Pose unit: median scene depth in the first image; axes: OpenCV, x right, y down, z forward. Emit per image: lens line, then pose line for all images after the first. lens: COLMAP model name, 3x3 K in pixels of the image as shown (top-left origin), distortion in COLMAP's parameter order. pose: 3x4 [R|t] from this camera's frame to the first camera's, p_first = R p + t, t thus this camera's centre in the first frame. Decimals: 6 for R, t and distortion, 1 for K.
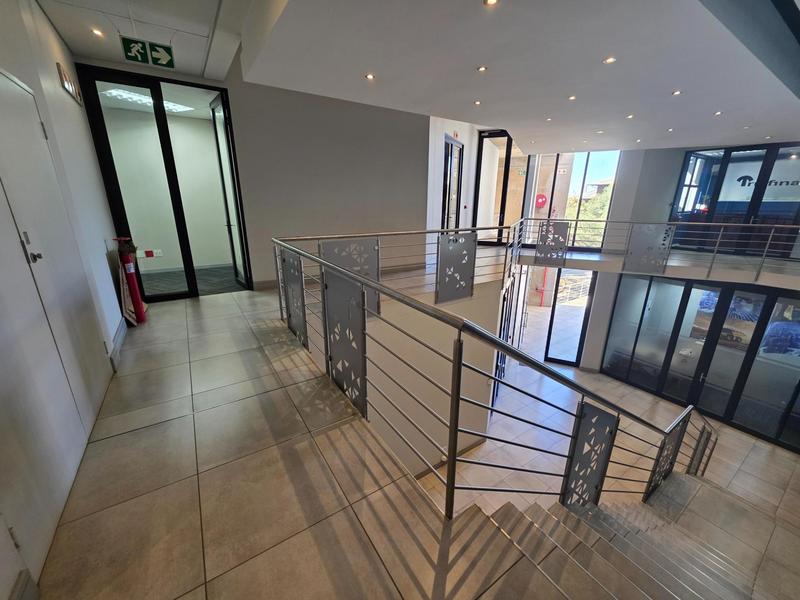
lens RADIAL K [[319.0, 0, 399.9], [0, 319.0, 300.4], [0, 0, 1]] dist [0.001535, 0.000489]
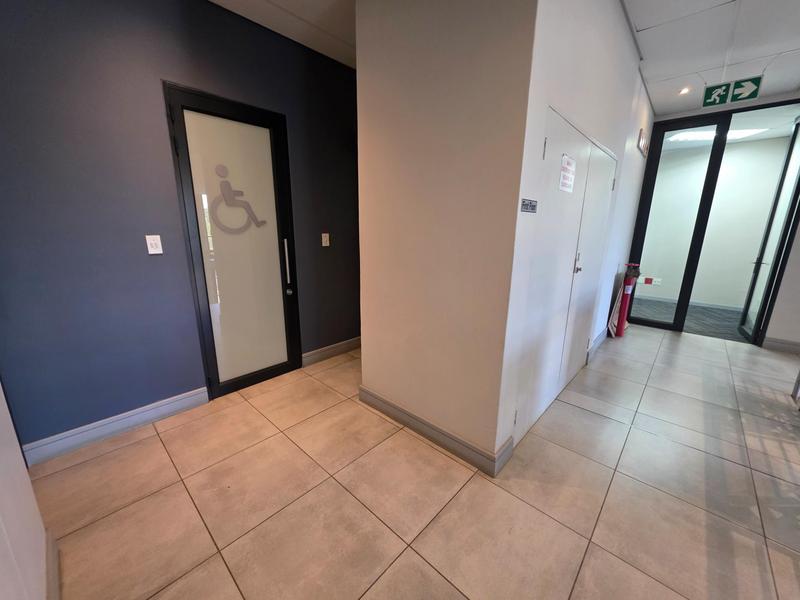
lens RADIAL K [[319.0, 0, 399.9], [0, 319.0, 300.4], [0, 0, 1]] dist [0.001535, 0.000489]
pose [[0.236931, 0.215044, -0.947428, 0.067563], [-0.297107, 0.944513, 0.140082, 0.020909], [0.924982, 0.248298, 0.287675, -0.094731]]
